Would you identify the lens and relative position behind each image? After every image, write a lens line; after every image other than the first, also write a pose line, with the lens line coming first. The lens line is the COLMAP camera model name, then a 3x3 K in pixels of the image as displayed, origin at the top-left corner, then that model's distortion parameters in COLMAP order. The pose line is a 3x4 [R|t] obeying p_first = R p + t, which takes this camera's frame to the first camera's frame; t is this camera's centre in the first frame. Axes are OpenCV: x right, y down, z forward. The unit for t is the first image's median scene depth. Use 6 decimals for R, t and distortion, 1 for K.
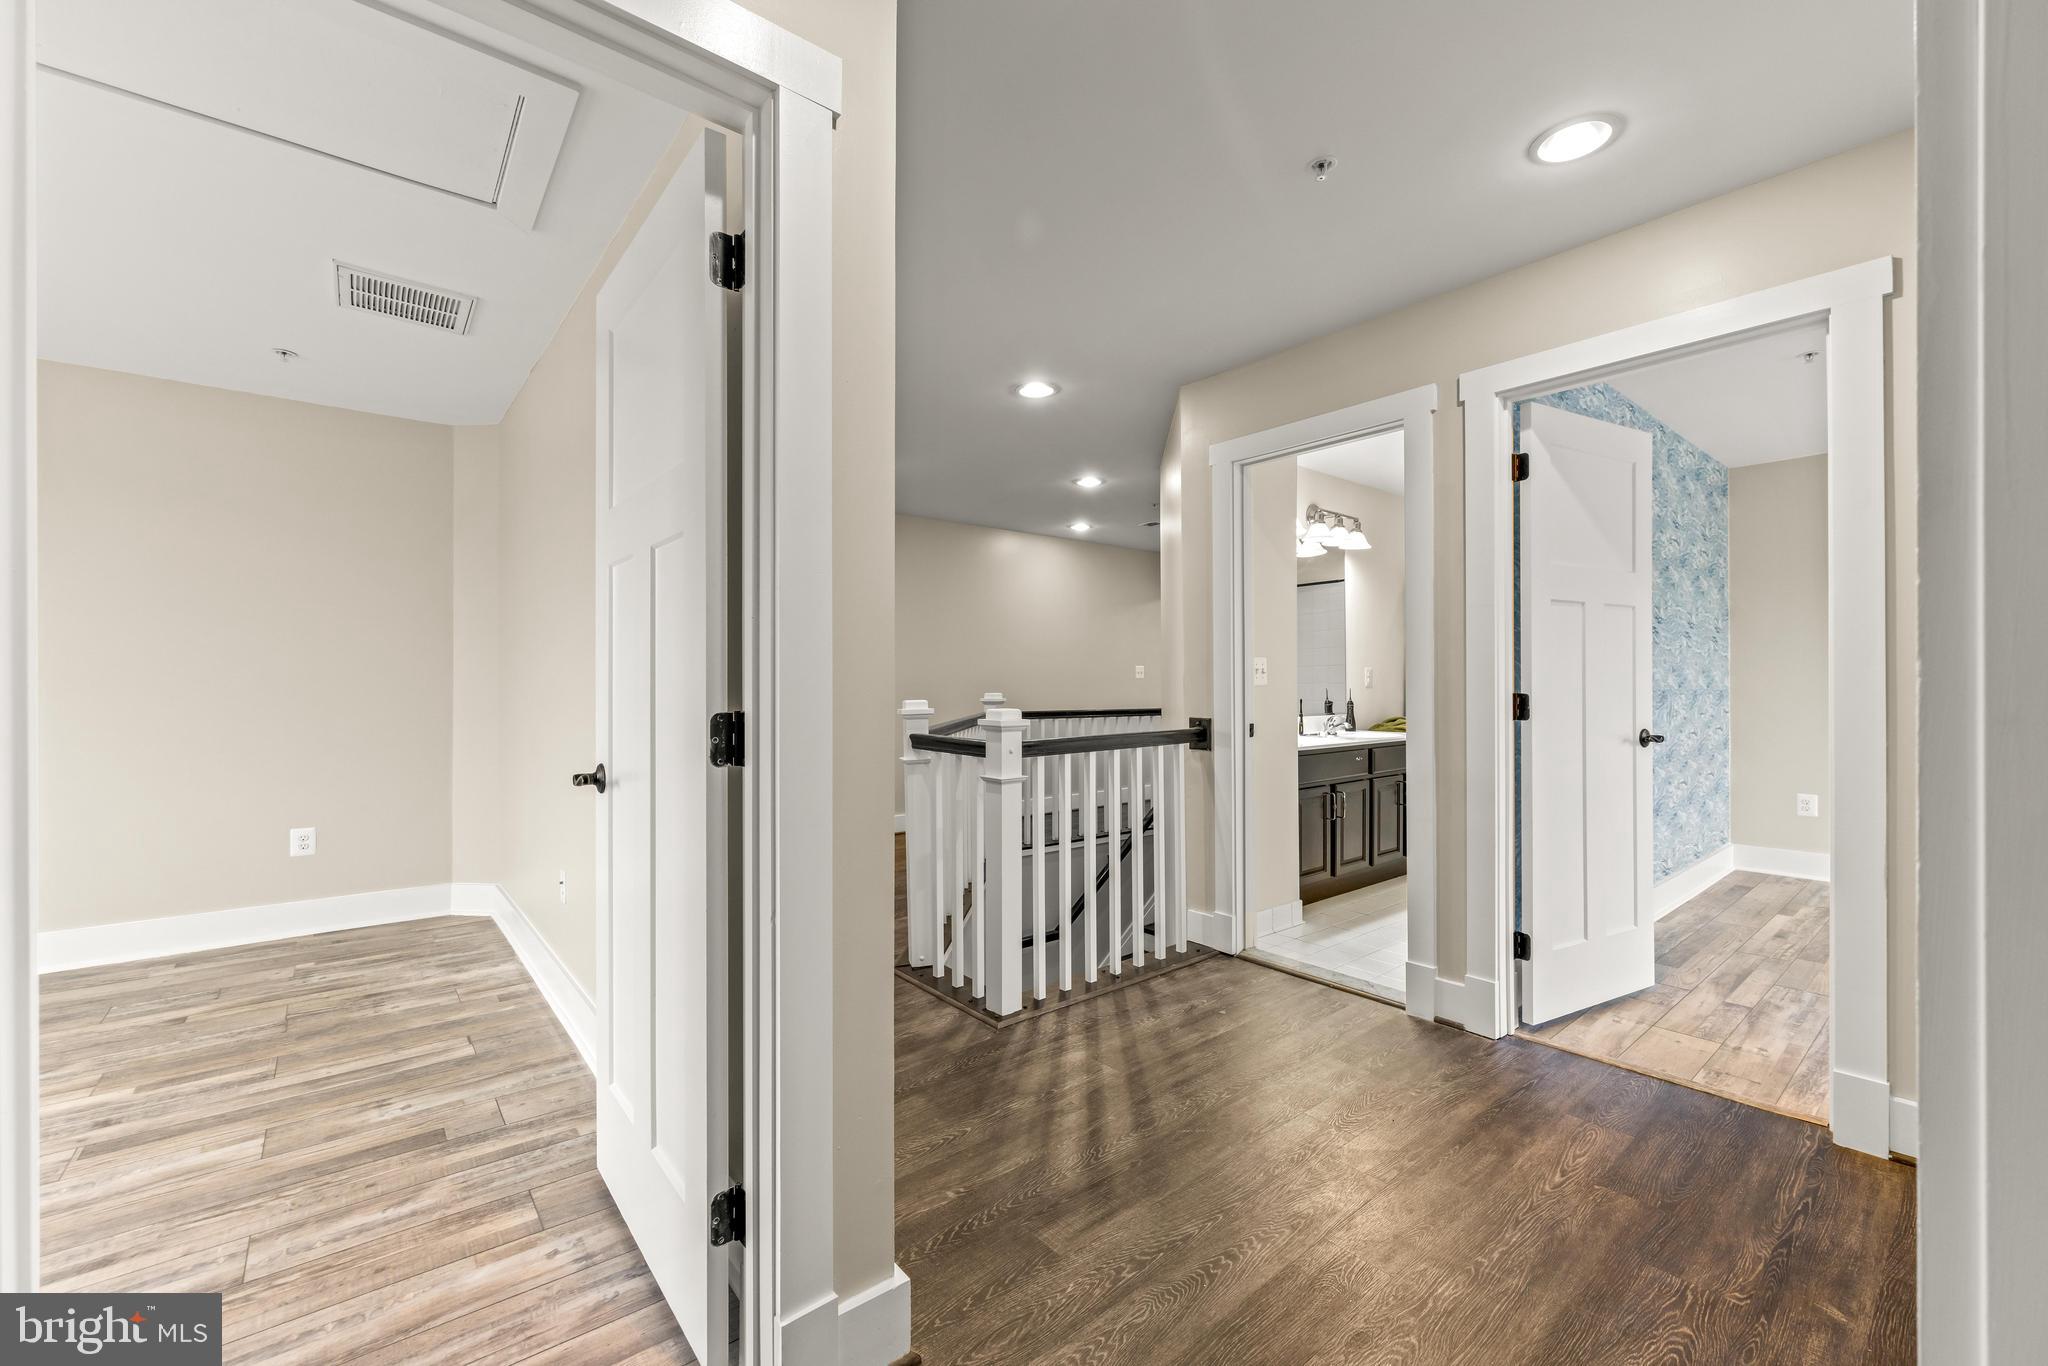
lens RADIAL K [[815.3, 0, 1019.9], [0, 815.3, 685.0], [0, 0, 1]] dist [-0.002207, -0.000373]
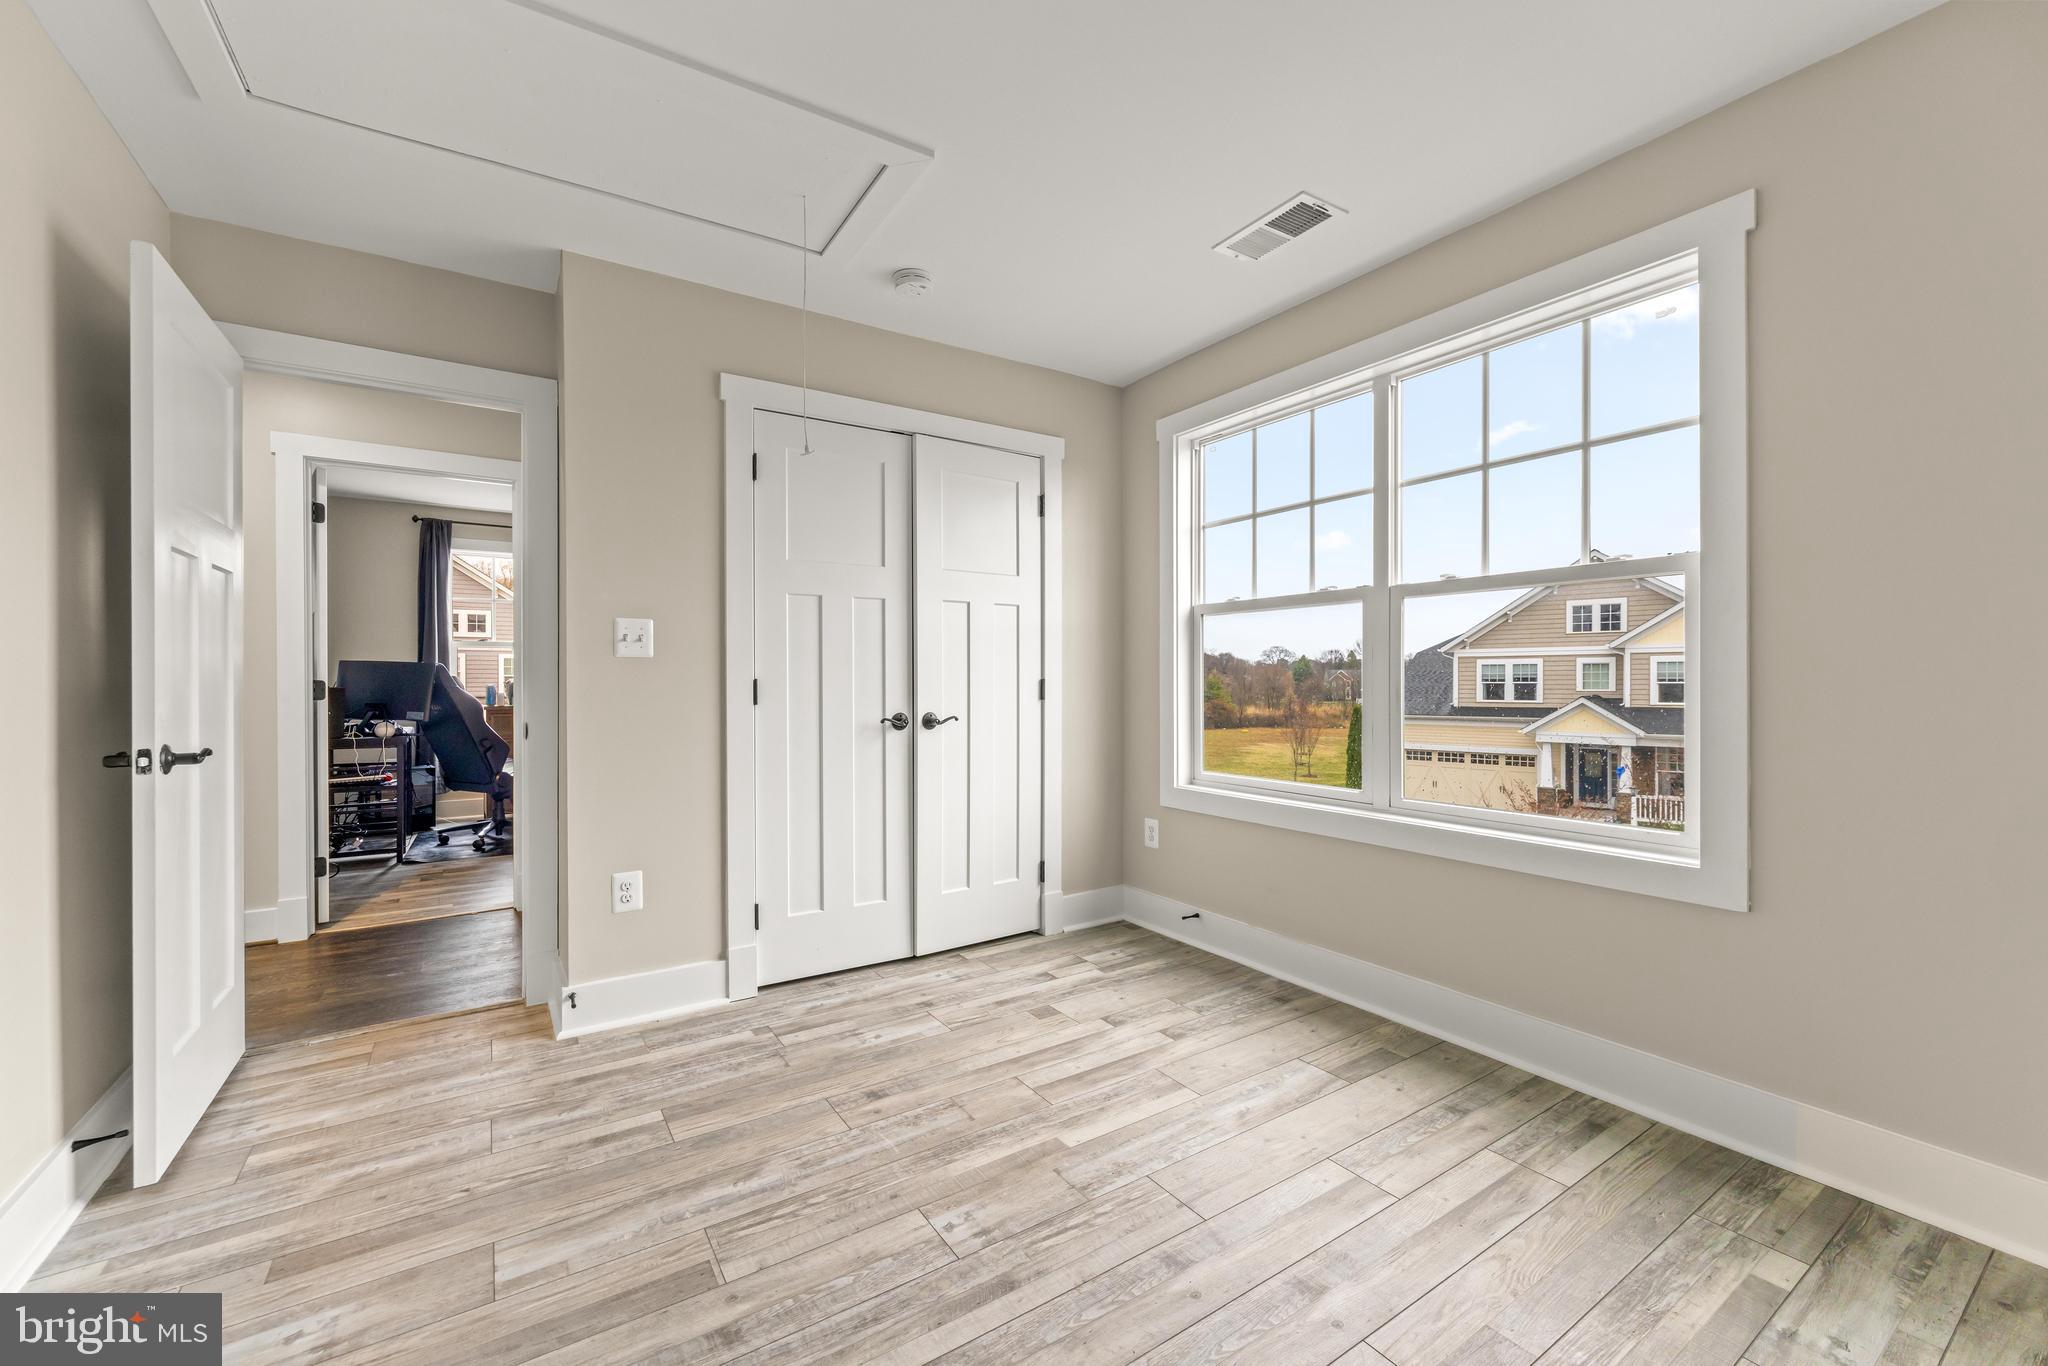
lens RADIAL K [[815.3, 0, 1019.9], [0, 815.3, 685.0], [0, 0, 1]] dist [-0.002207, -0.000373]
pose [[-0.993150, 0.001258, 0.116838, -1.456756], [0.002040, 0.999976, 0.006577, 0.021606], [-0.116827, 0.006771, -0.993129, 1.636085]]
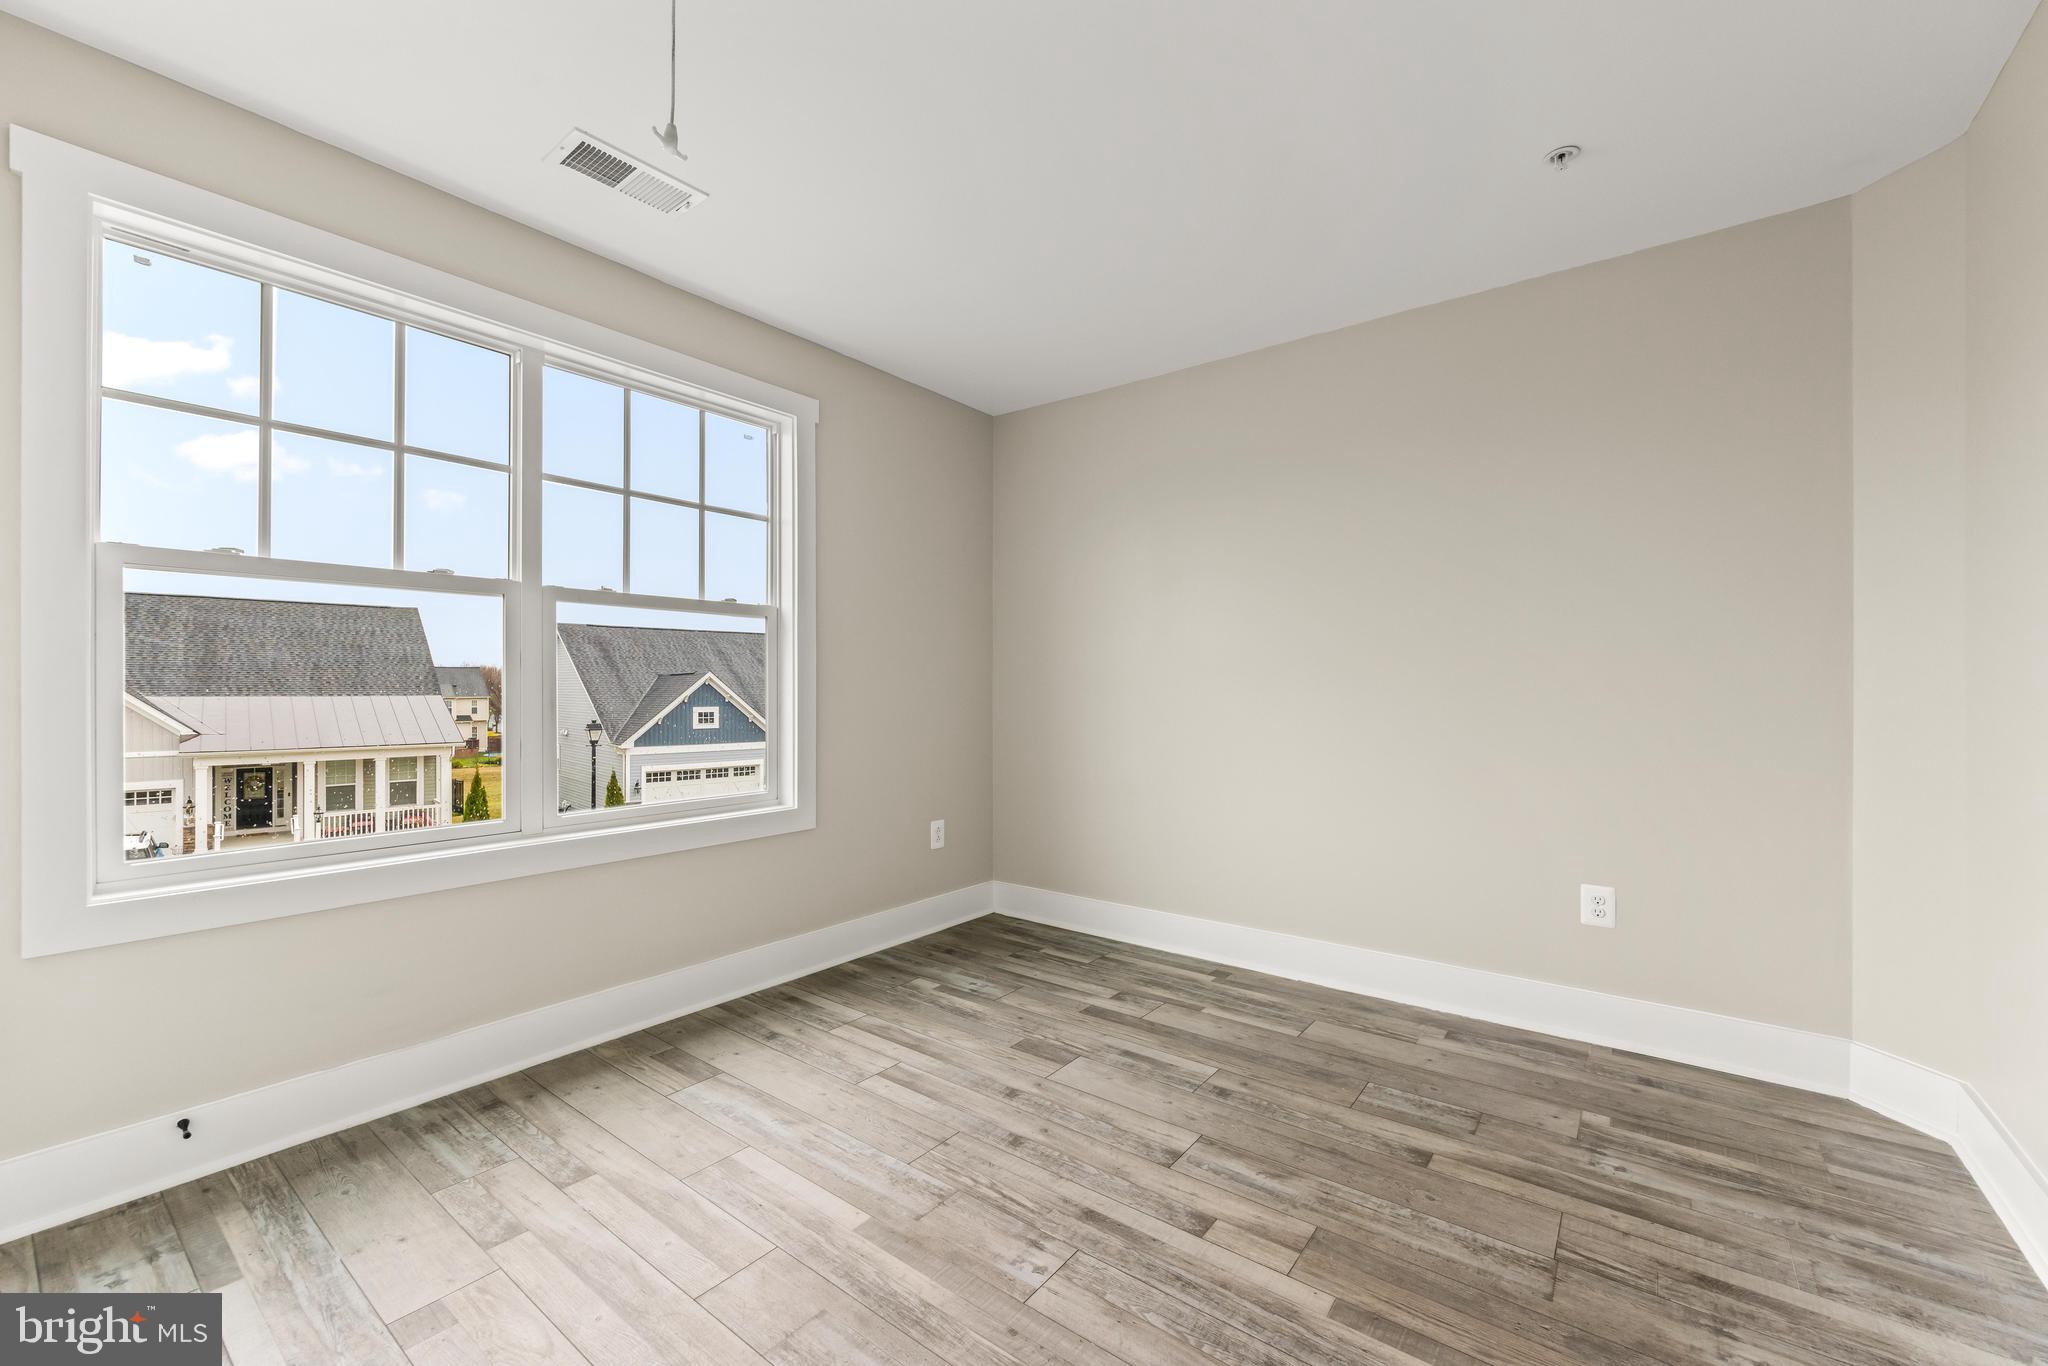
lens RADIAL K [[815.3, 0, 1019.9], [0, 815.3, 685.0], [0, 0, 1]] dist [-0.002207, -0.000373]
pose [[0.212326, -0.004359, -0.977189, -0.575705], [-0.001630, 0.999987, -0.004814, 0.019825], [0.977197, 0.002615, 0.212317, 0.694303]]
